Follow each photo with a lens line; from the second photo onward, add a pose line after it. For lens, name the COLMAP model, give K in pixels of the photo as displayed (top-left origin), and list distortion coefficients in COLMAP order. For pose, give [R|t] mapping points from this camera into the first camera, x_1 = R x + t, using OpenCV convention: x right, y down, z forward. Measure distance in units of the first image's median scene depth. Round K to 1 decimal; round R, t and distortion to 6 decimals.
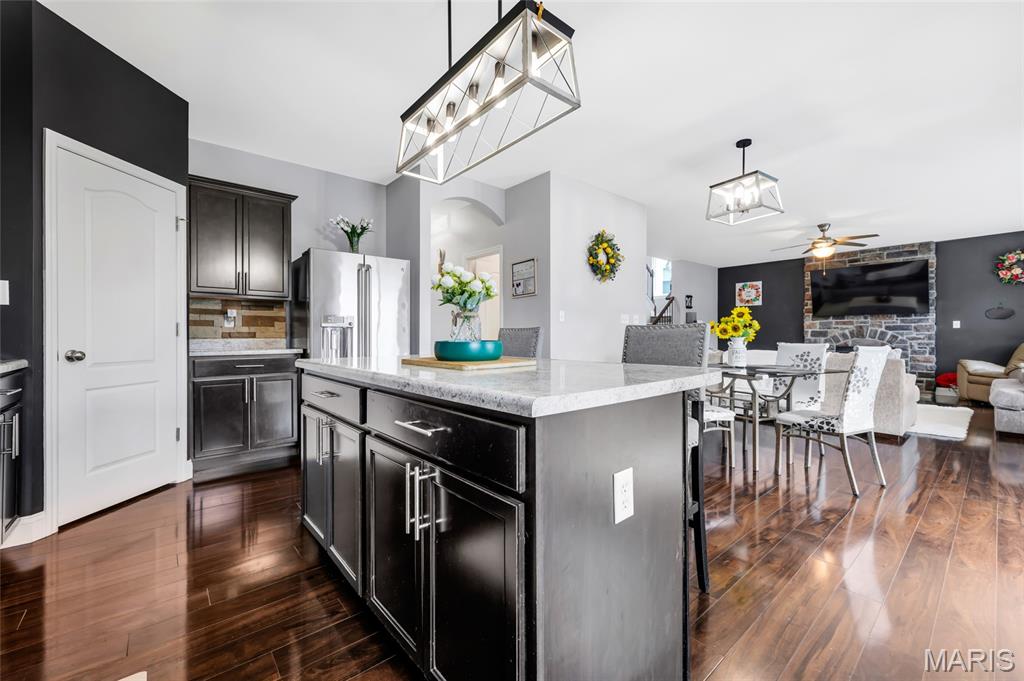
lens RADIAL K [[410.3, 0, 513.7], [0, 410.3, 338.3], [0, 0, 1]] dist [0.006540, 0.000299]
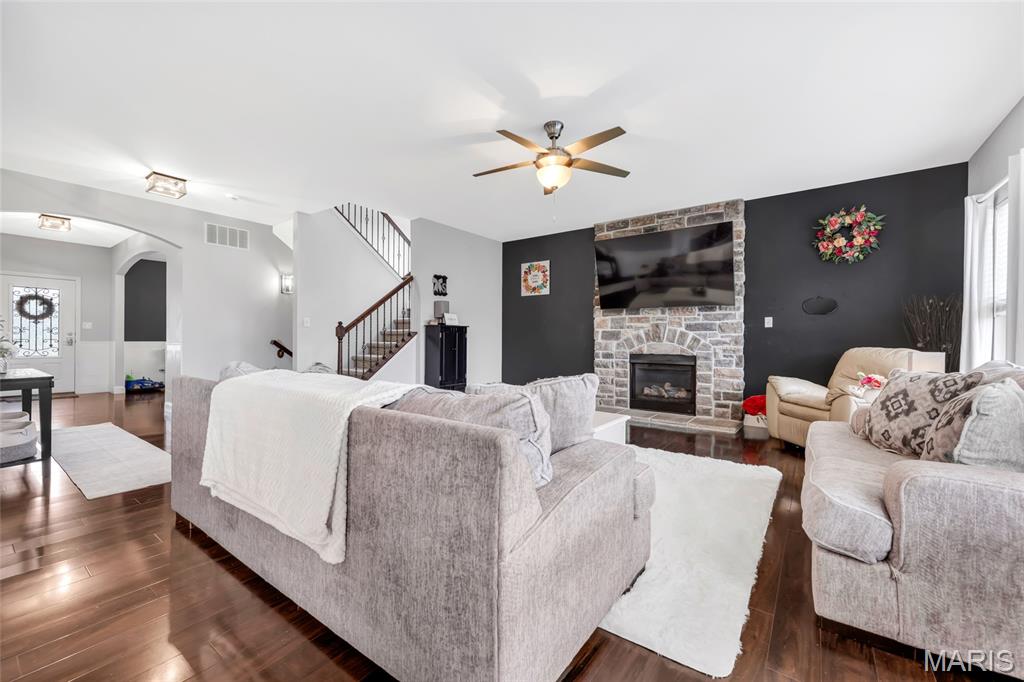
lens RADIAL K [[413.9, 0, 512.0], [0, 413.9, 341.0], [0, 0, 1]] dist [0.009268, -0.000013]
pose [[0.972819, 0.004147, 0.231528, 0.479948], [-0.004332, 0.999991, 0.000293, -0.000994], [-0.231525, -0.001288, 0.972828, 0.413520]]
